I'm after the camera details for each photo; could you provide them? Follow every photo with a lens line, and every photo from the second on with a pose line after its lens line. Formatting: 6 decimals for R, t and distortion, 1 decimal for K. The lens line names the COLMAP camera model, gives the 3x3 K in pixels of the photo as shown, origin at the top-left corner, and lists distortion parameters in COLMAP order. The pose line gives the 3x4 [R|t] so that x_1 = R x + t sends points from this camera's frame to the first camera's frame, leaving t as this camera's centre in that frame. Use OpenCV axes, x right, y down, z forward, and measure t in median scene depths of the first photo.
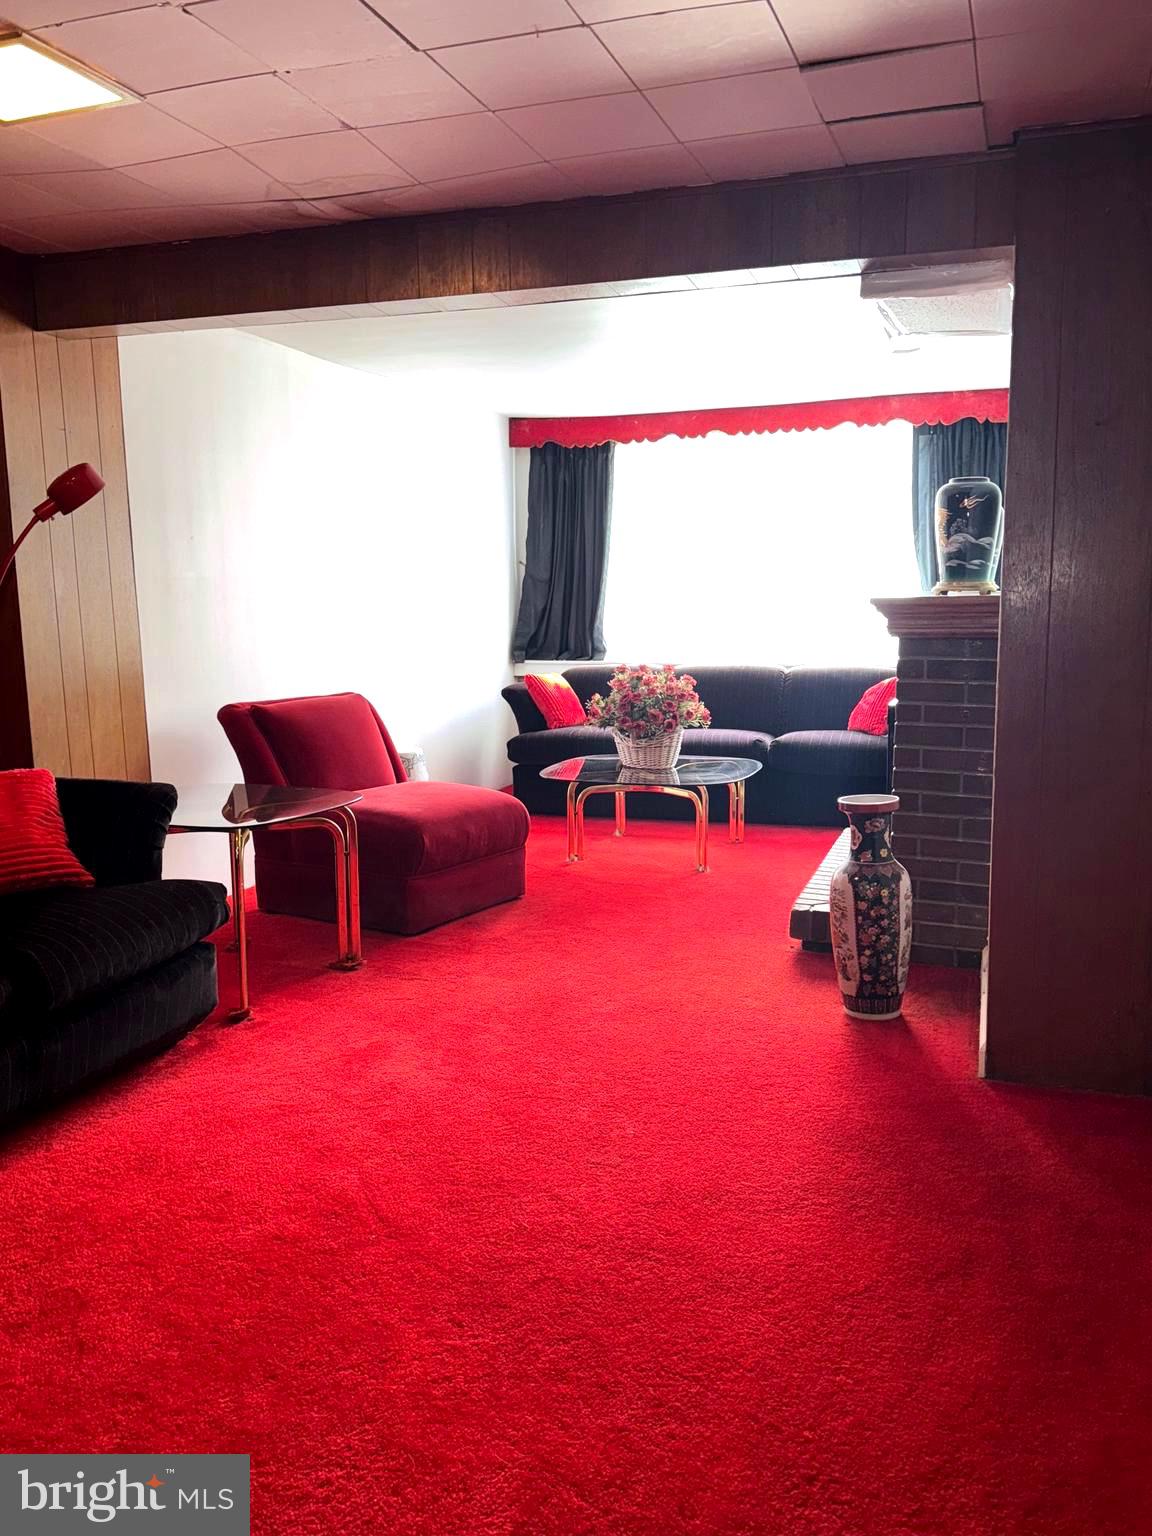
lens RADIAL K [[1264.0, 0, 576.0], [0, 1264.0, 768.0], [0, 0, 1]] dist [0.128698, -0.232699]
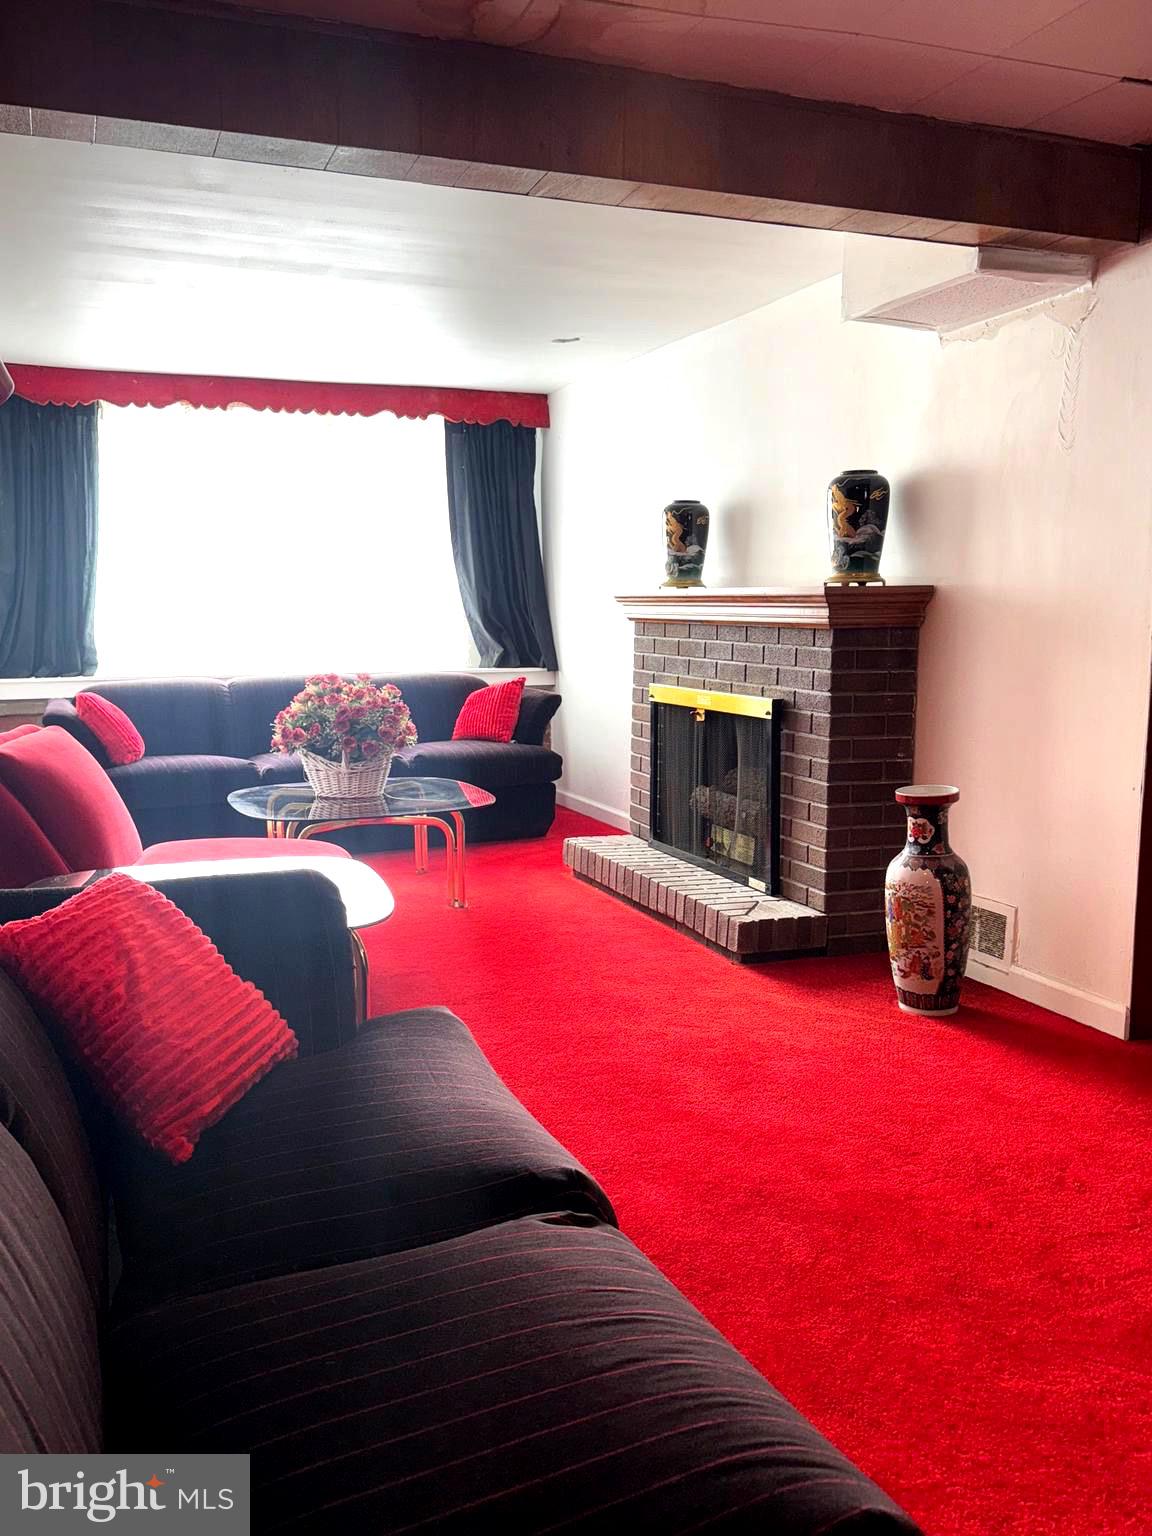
lens RADIAL K [[1264.0, 0, 576.0], [0, 1264.0, 768.0], [0, 0, 1]] dist [0.128698, -0.232699]
pose [[0.759873, -0.080651, 0.645049, -0.371084], [0.089653, 0.995794, 0.018893, -0.021517], [-0.643859, 0.043474, 0.763908, 0.263824]]
